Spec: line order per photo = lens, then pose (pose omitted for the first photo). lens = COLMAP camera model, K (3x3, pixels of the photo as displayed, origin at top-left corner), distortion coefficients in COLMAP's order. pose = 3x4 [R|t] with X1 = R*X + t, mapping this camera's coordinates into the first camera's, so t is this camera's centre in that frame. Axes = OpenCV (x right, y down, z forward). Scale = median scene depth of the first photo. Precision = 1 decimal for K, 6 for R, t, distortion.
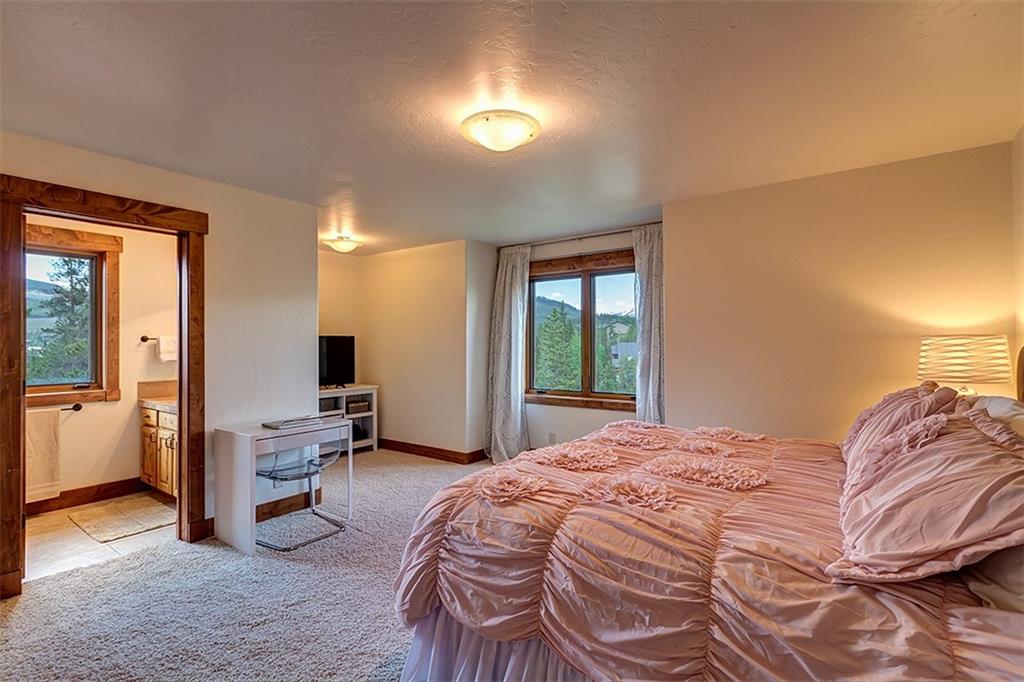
lens RADIAL K [[483.5, 0, 508.2], [0, 483.5, 338.2], [0, 0, 1]] dist [0.002633, -0.000704]
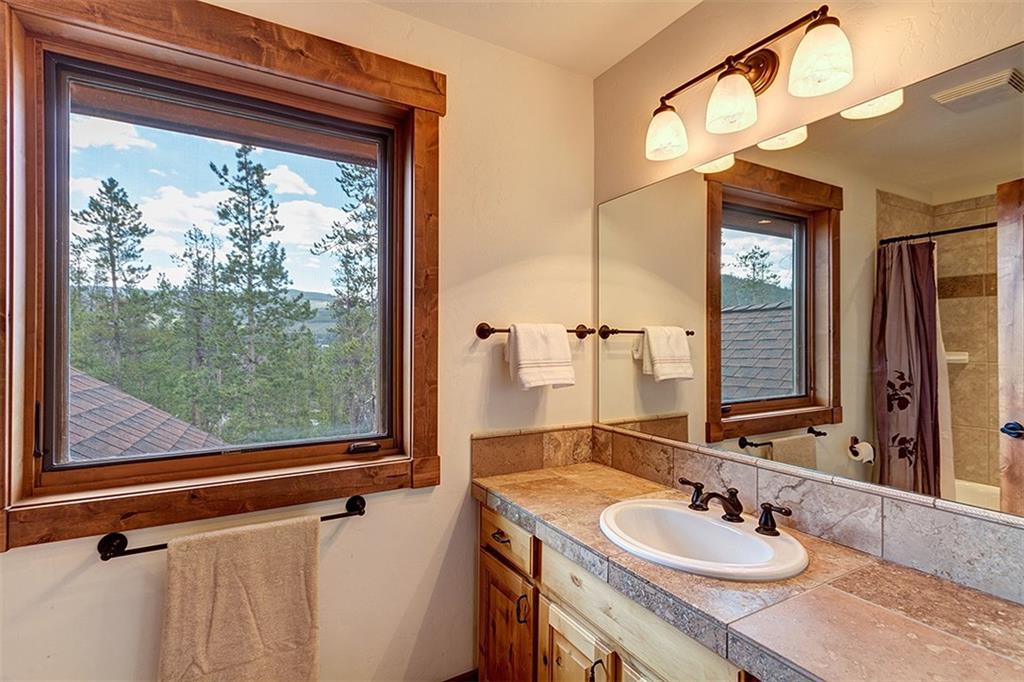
lens RADIAL K [[483.5, 0, 509.5], [0, 483.5, 336.0], [0, 0, 1]] dist [0.002633, -0.000704]
pose [[0.916726, 0.001095, -0.399516, -0.598800], [-0.003629, 0.999978, -0.005585, 0.008593], [0.399501, 0.006570, 0.916709, 0.667559]]
